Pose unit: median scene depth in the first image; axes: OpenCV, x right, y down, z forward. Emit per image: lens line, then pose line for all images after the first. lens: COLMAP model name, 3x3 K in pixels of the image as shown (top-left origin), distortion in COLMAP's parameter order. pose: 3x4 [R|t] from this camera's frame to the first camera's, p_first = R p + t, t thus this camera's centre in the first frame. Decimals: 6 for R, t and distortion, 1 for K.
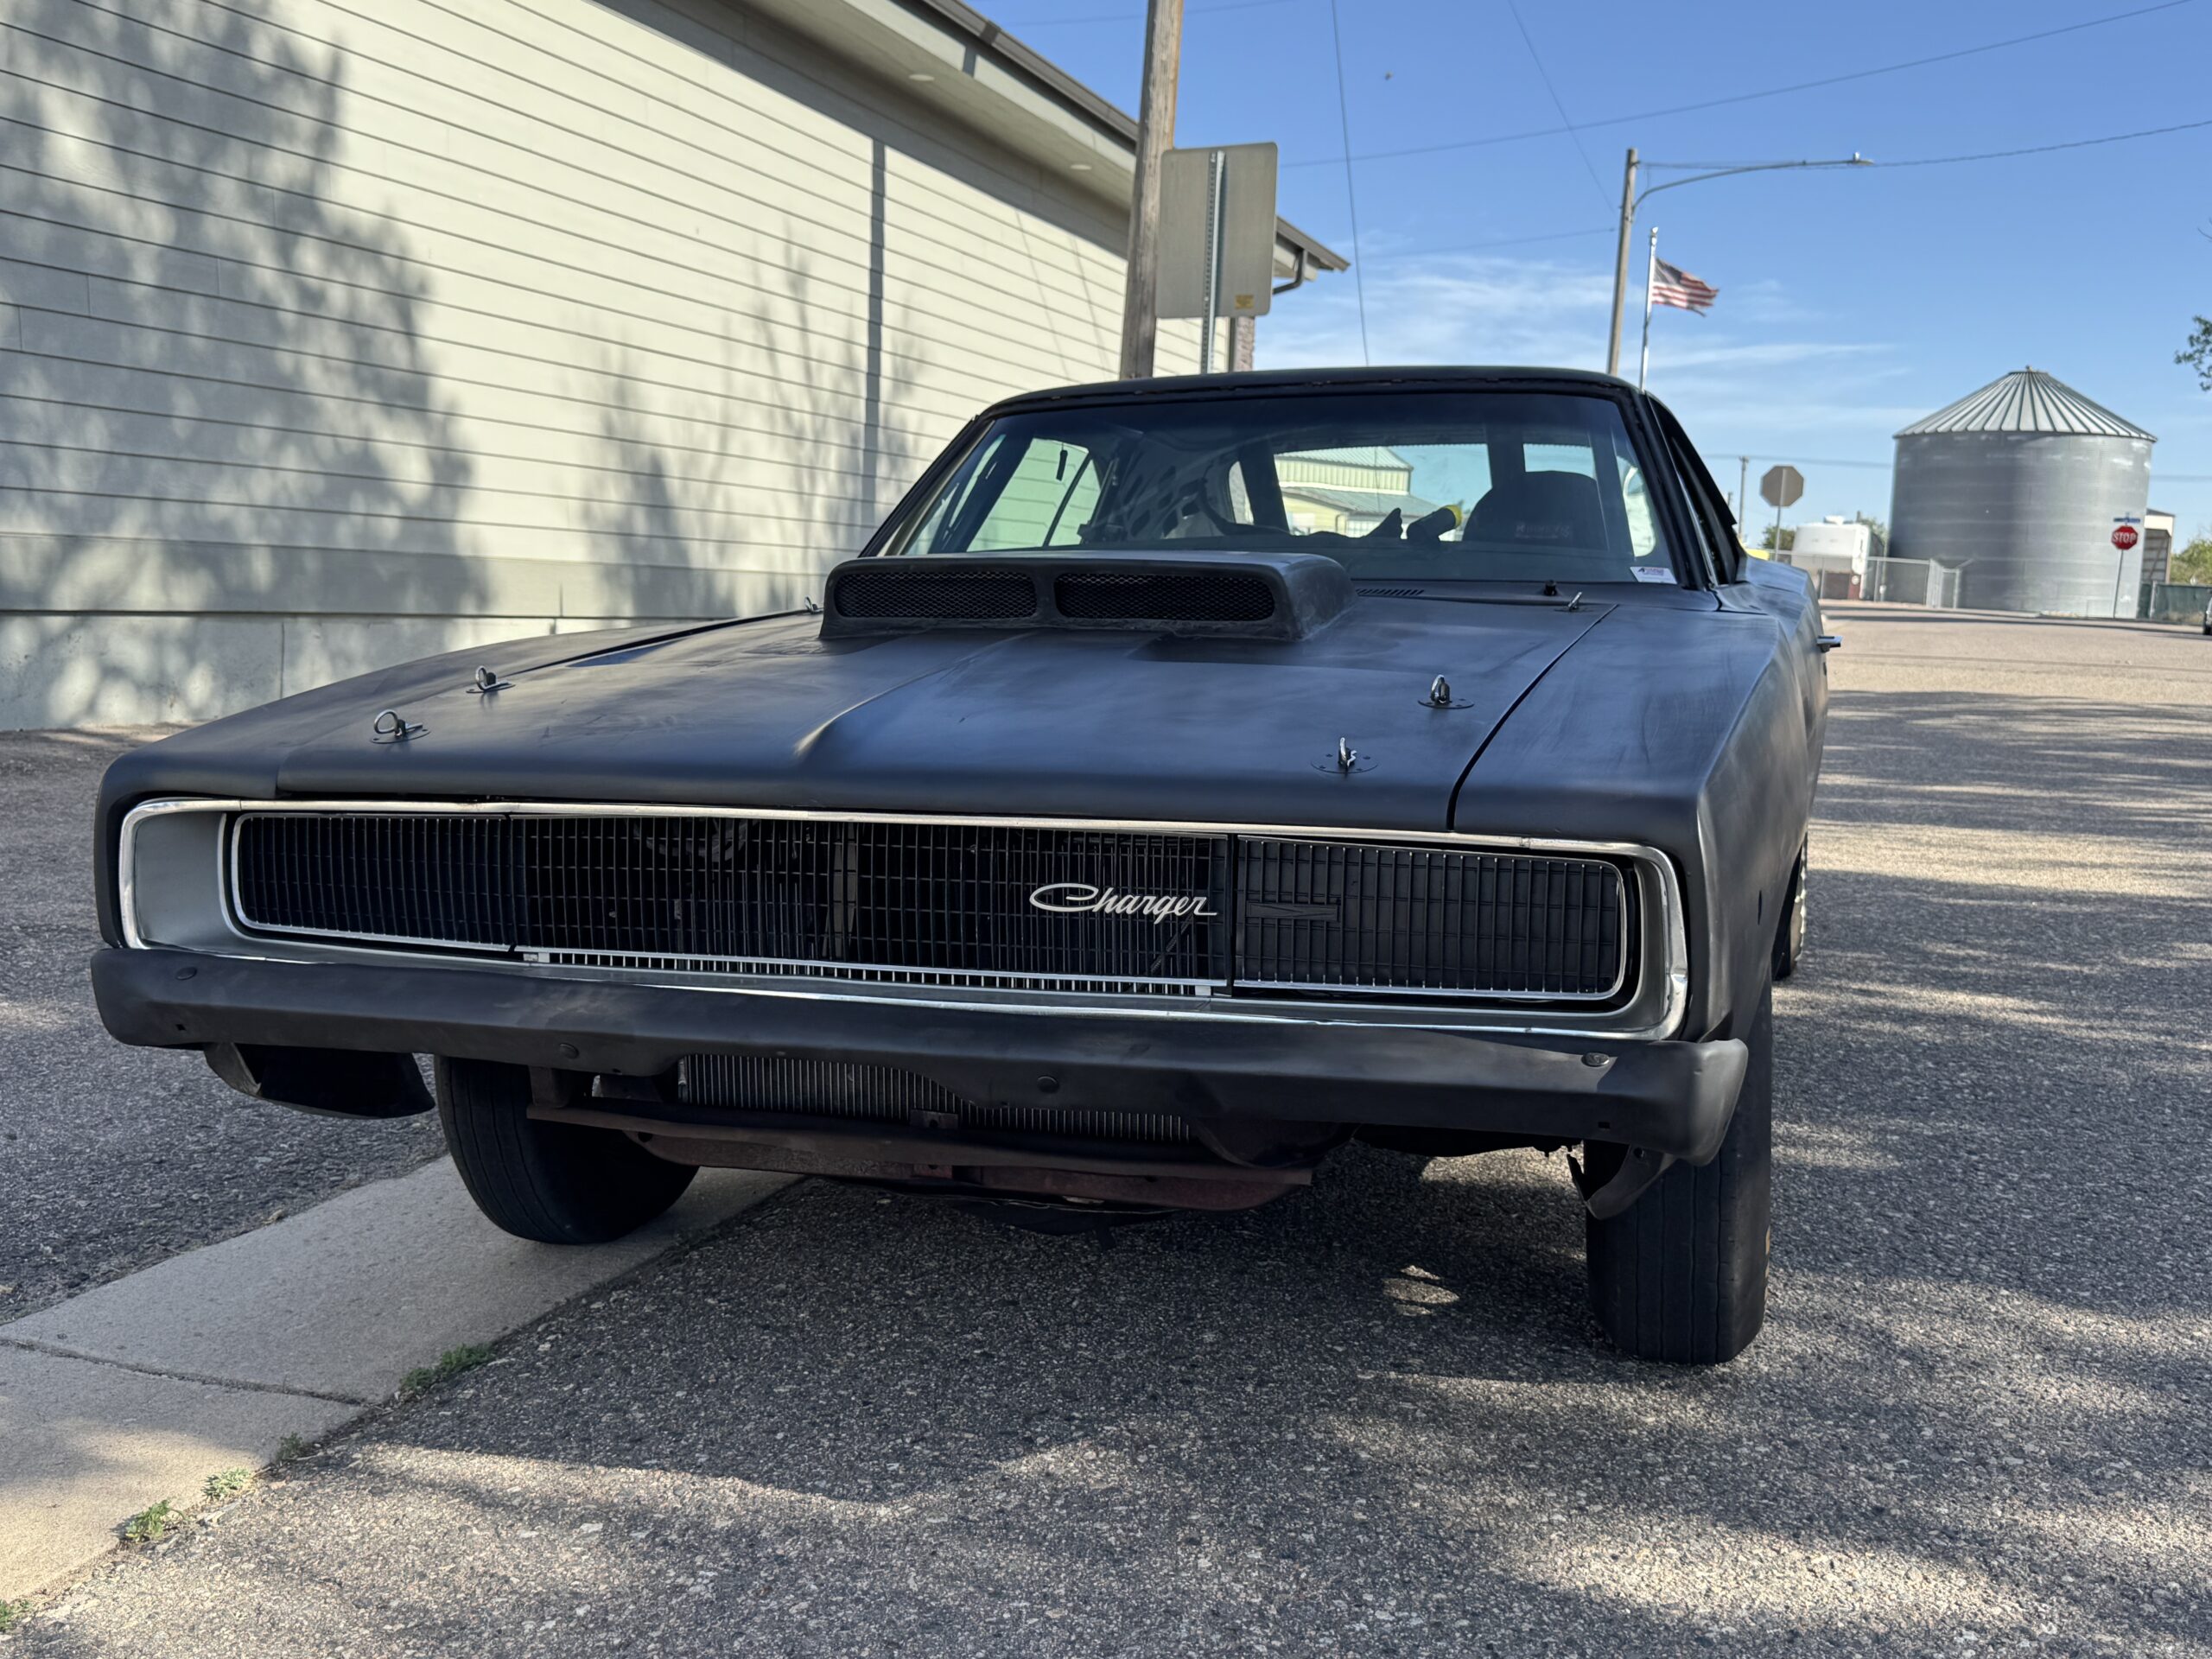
lens RADIAL K [[2200.8, 0, 1086.7], [0, 2200.8, 814.1], [0, 0, 1]] dist [0.027997, 0.000000]
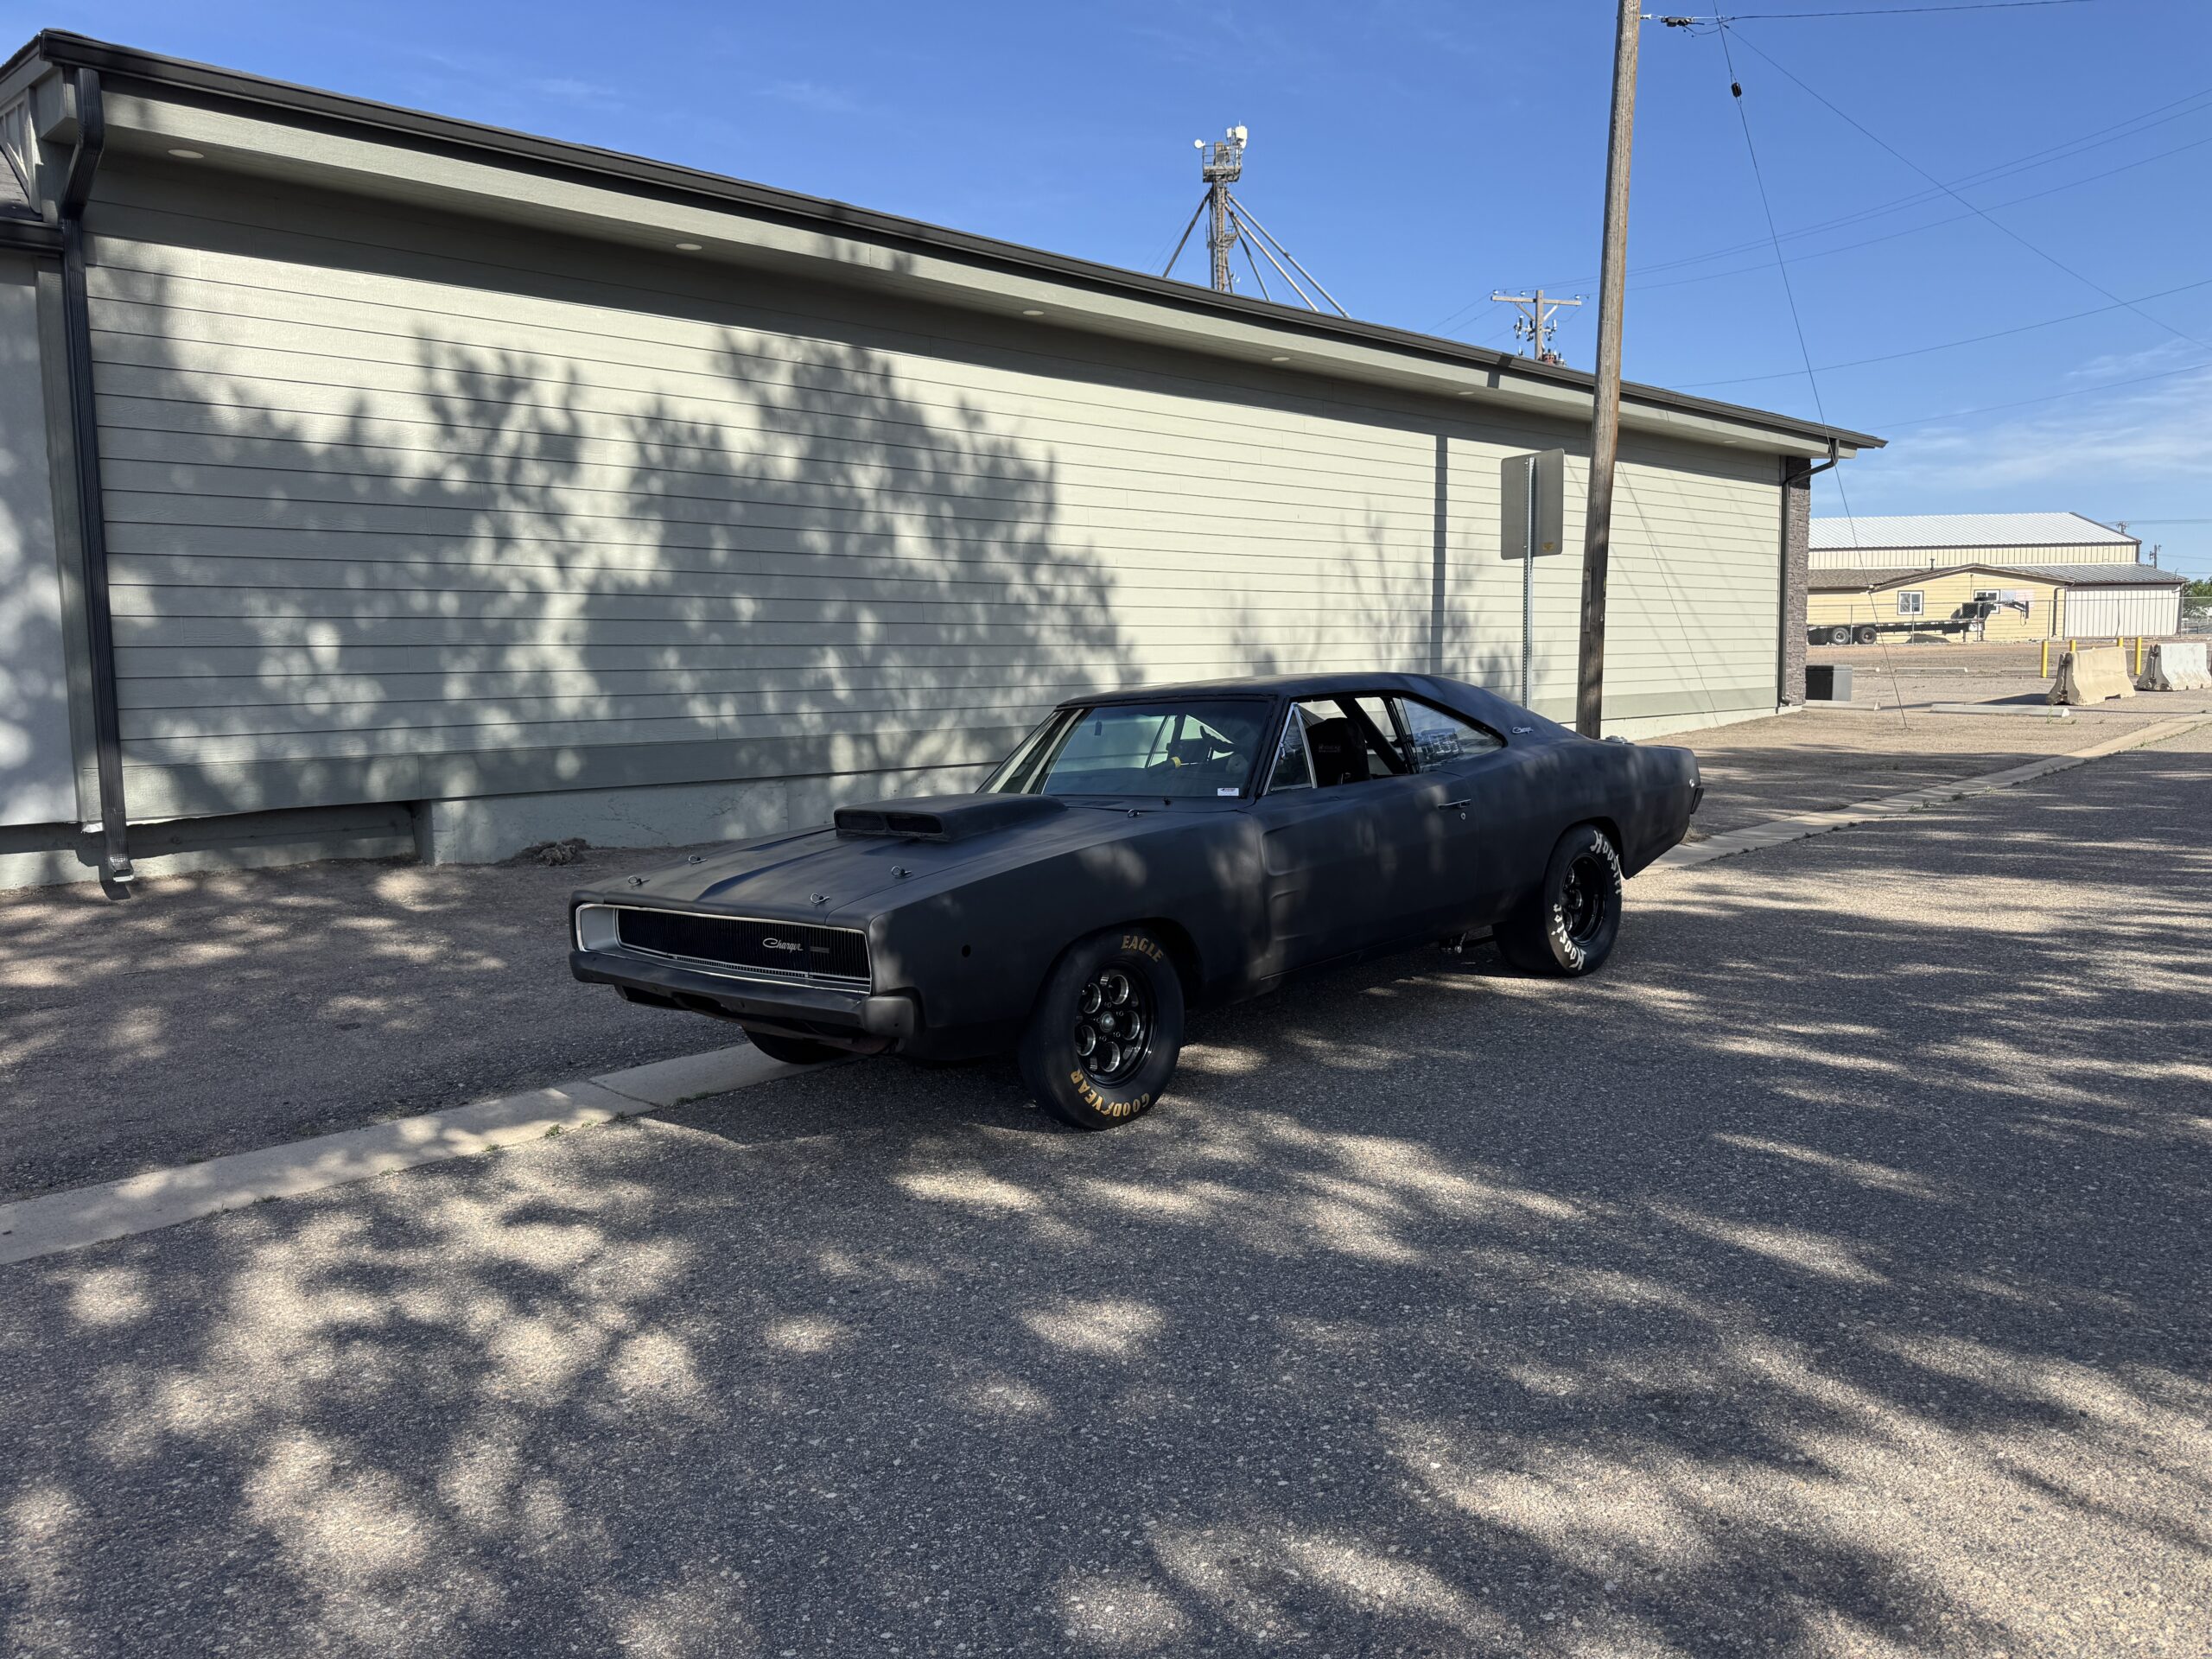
lens RADIAL K [[1535.3, 0, 1125.1], [0, 1535.3, 774.5], [0, 0, 1]] dist [0.018534, -0.035230]
pose [[0.892147, -0.032126, -0.450601, 0.307908], [0.014598, 0.998997, -0.042321, -0.021523], [0.451509, 0.031179, 0.891722, -0.149173]]
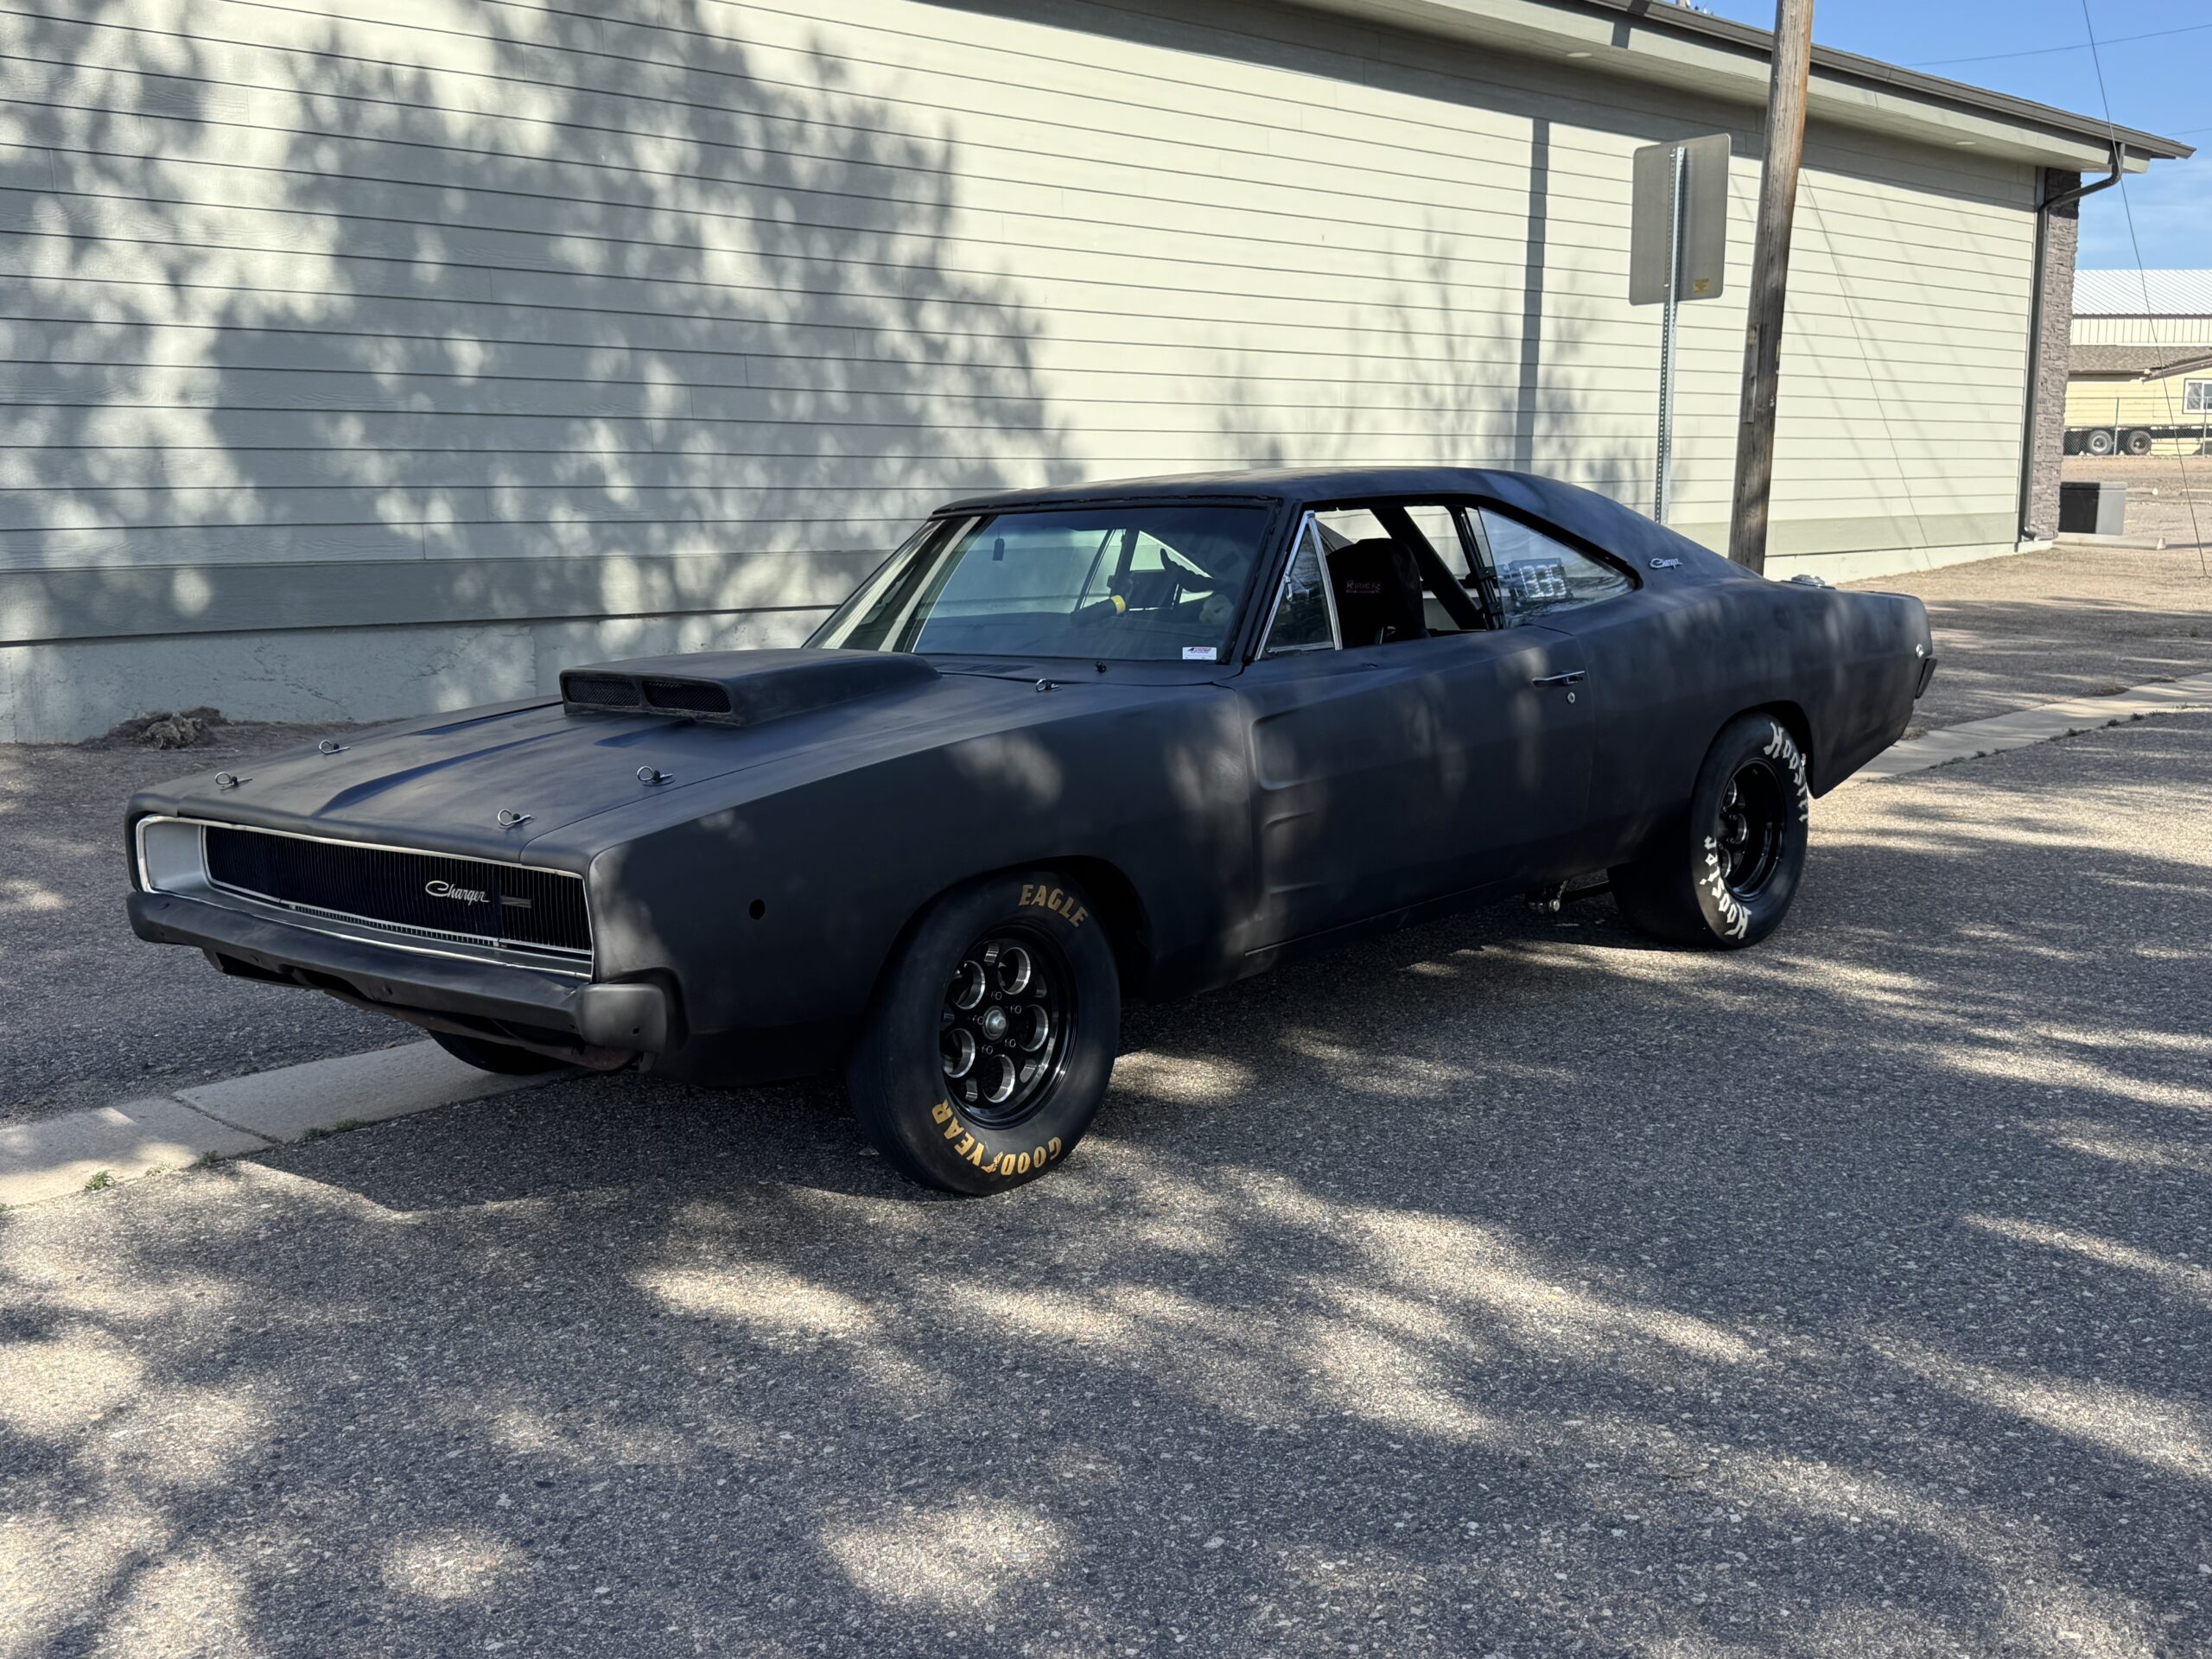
lens RADIAL K [[2200.8, 0, 1121.4], [0, 2200.8, 796.9], [0, 0, 1]] dist [0.027997, 0.000000]
pose [[0.903605, 0.016137, -0.428062, 0.287052], [-0.001468, 0.999401, 0.034576, -0.022853], [0.428364, -0.030615, 0.903088, -0.092037]]
